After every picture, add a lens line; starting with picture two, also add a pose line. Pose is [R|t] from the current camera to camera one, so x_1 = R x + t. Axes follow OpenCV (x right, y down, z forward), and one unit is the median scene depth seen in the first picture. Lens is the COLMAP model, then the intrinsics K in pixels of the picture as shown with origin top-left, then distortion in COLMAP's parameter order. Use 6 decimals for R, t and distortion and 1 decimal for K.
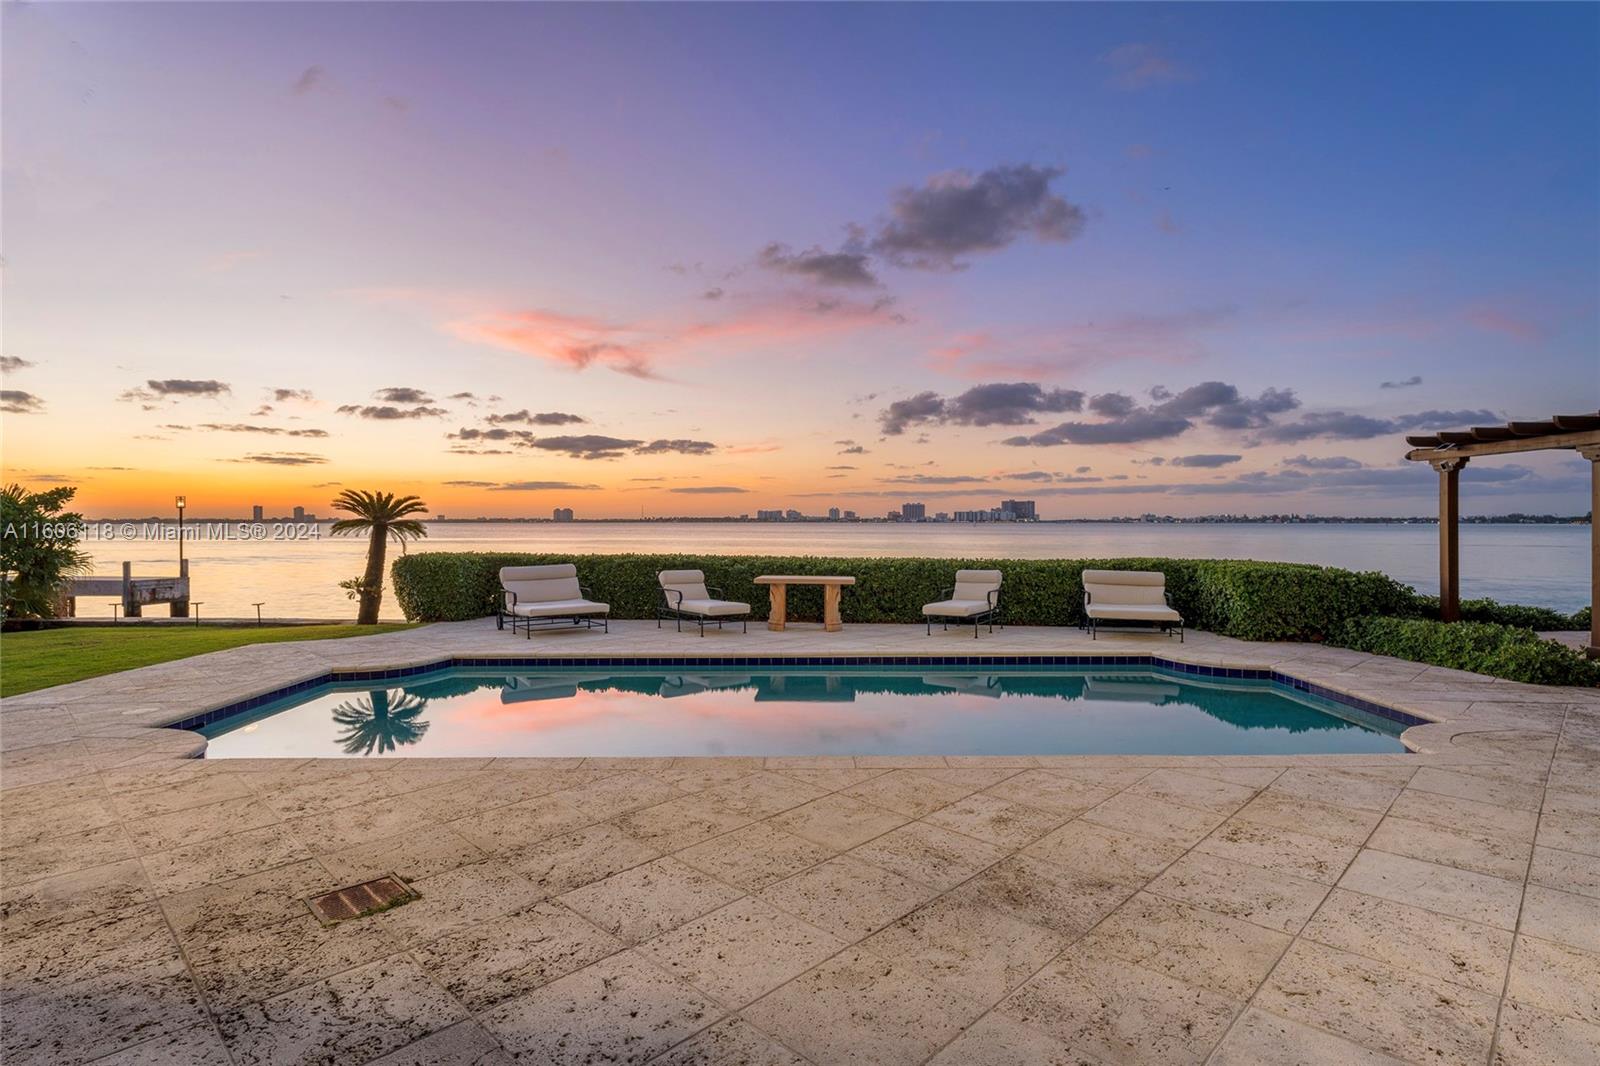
lens RADIAL K [[805.7, 0, 800.0], [0, 805.7, 533.0], [0, 0, 1]] dist [0.002554, -0.000835]
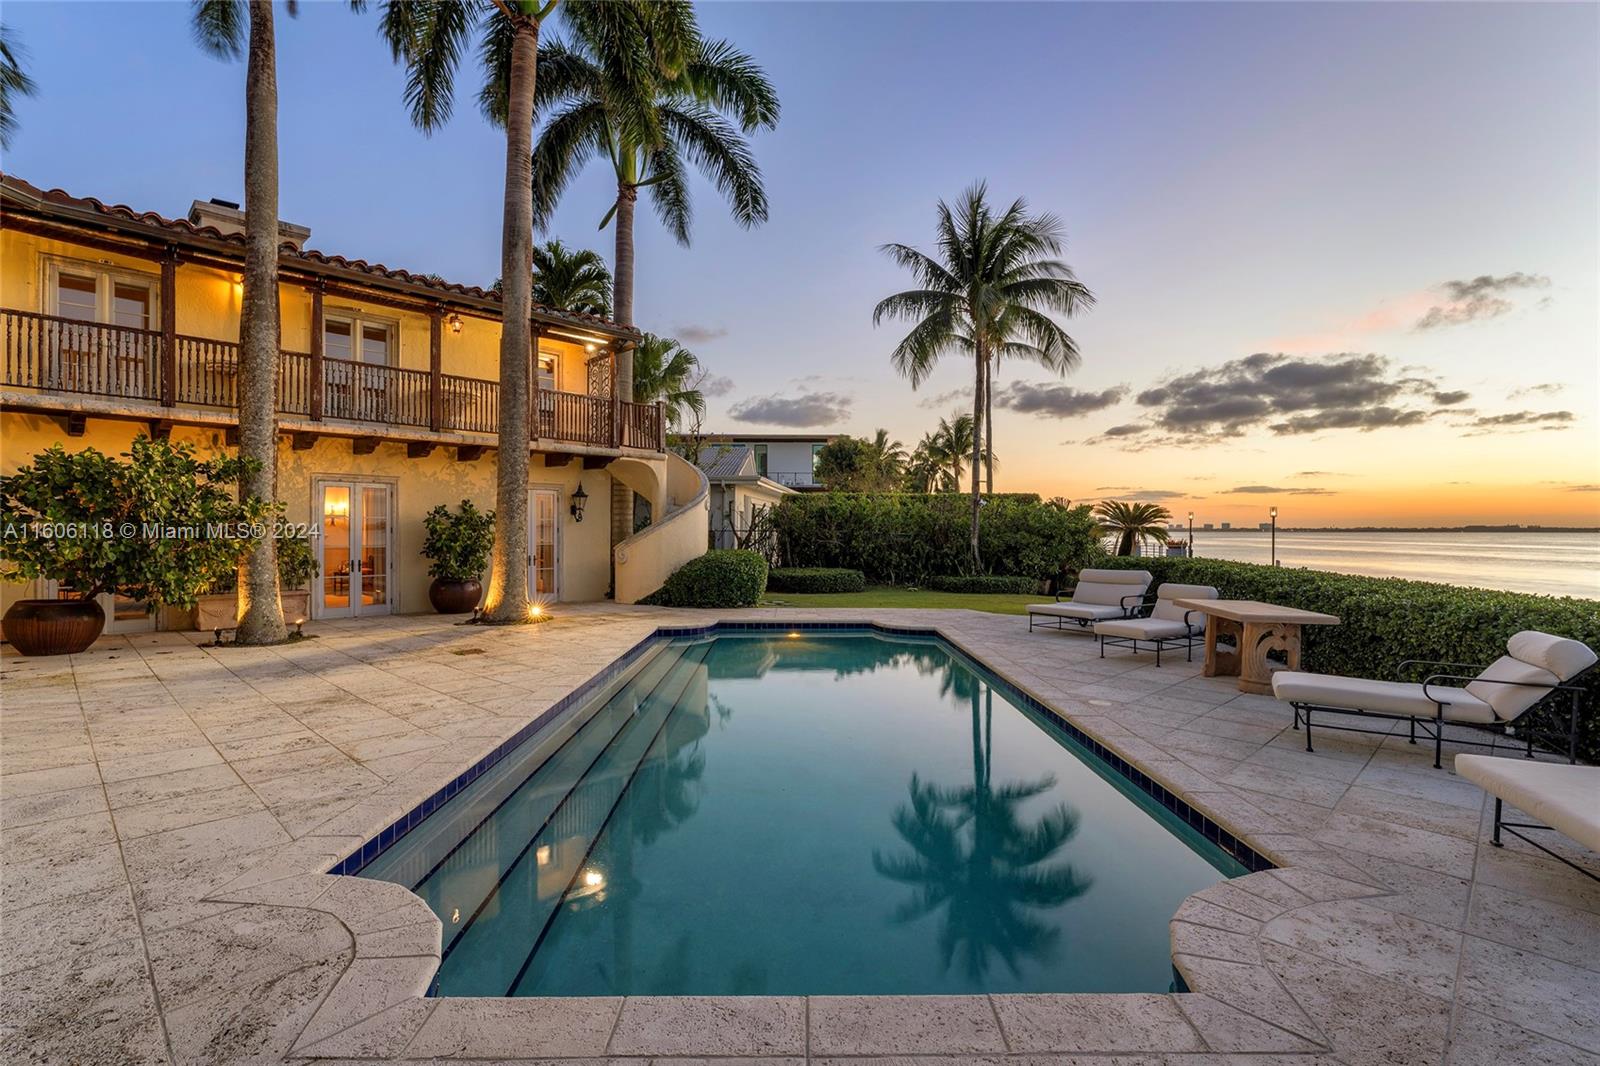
lens RADIAL K [[766.1, 0, 800.0], [0, 766.1, 533.0], [0, 0, 1]] dist [-0.026975, 0.000604]
pose [[0.015652, 0.007193, -0.999852, 0.669247], [-0.027824, 0.999590, 0.006755, -0.000784], [0.999490, 0.027714, 0.015846, 0.662834]]
